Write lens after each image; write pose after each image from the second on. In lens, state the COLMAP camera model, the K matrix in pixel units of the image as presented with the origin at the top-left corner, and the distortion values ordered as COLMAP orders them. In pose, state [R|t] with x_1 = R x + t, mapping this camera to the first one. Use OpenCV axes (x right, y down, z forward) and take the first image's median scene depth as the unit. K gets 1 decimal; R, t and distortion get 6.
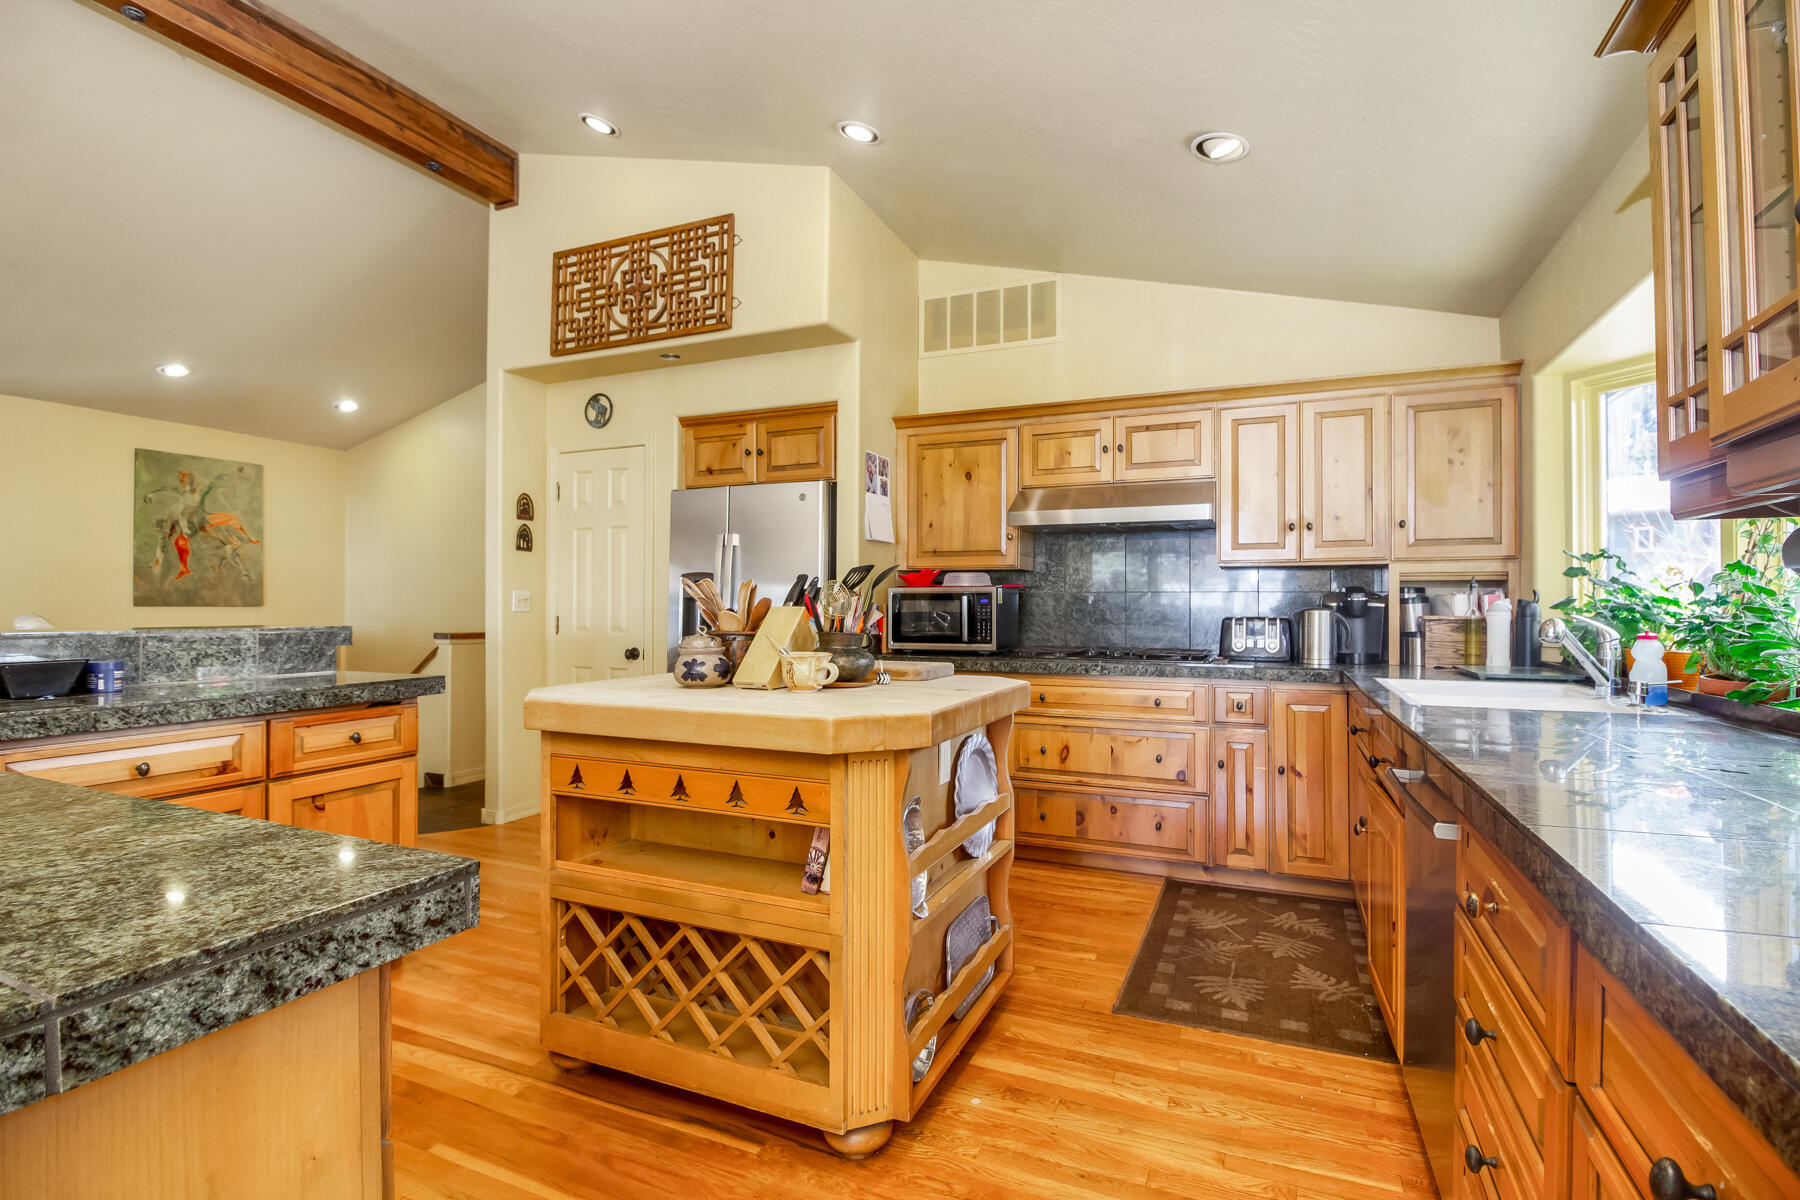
lens RADIAL K [[835.2, 0, 903.2], [0, 835.2, 600.4], [0, 0, 1]] dist [-0.010923, -0.003658]
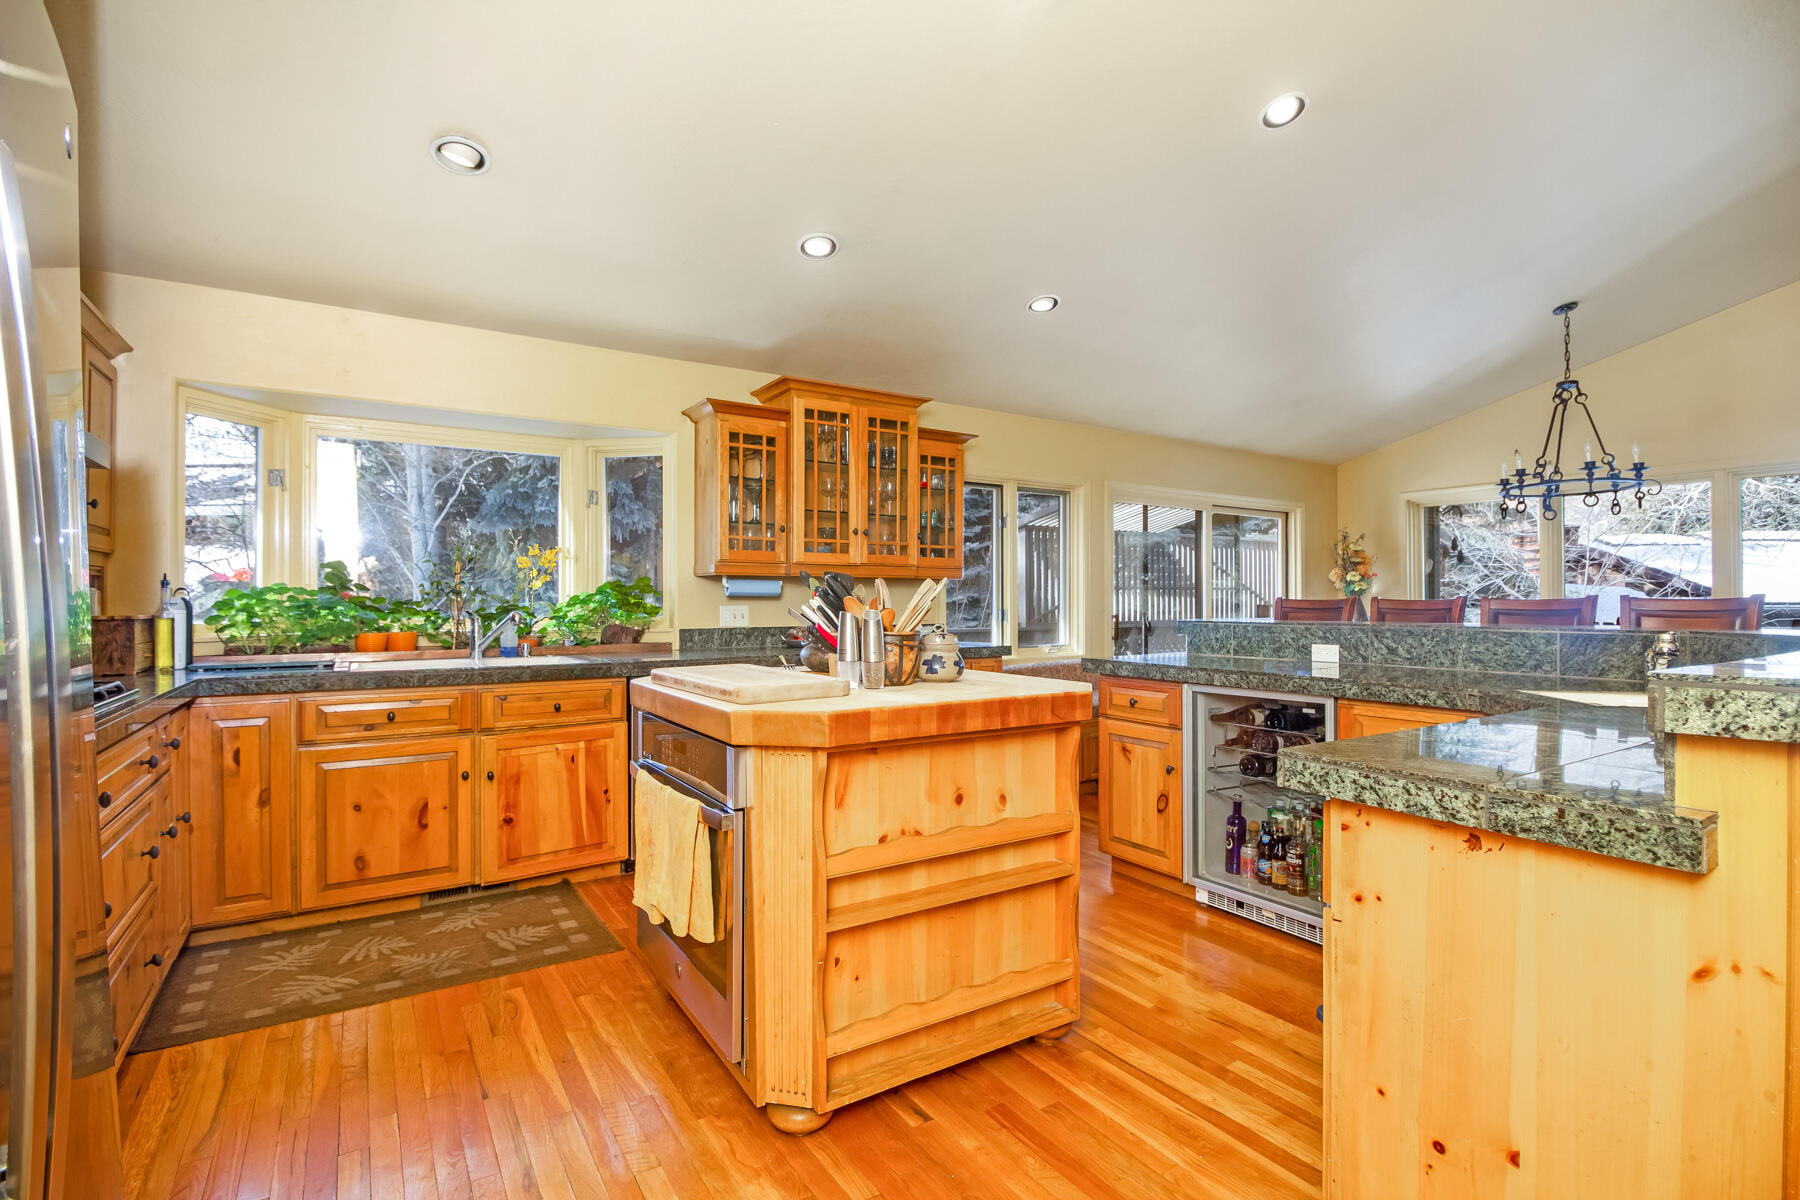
lens RADIAL K [[835.2, 0, 898.9], [0, 835.2, 598.1], [0, 0, 1]] dist [-0.010923, -0.003658]
pose [[-0.834744, -0.004004, 0.550624, -0.594754], [-0.009218, 0.999935, -0.006704, -0.002585], [-0.550562, -0.010672, -0.834726, 1.450606]]
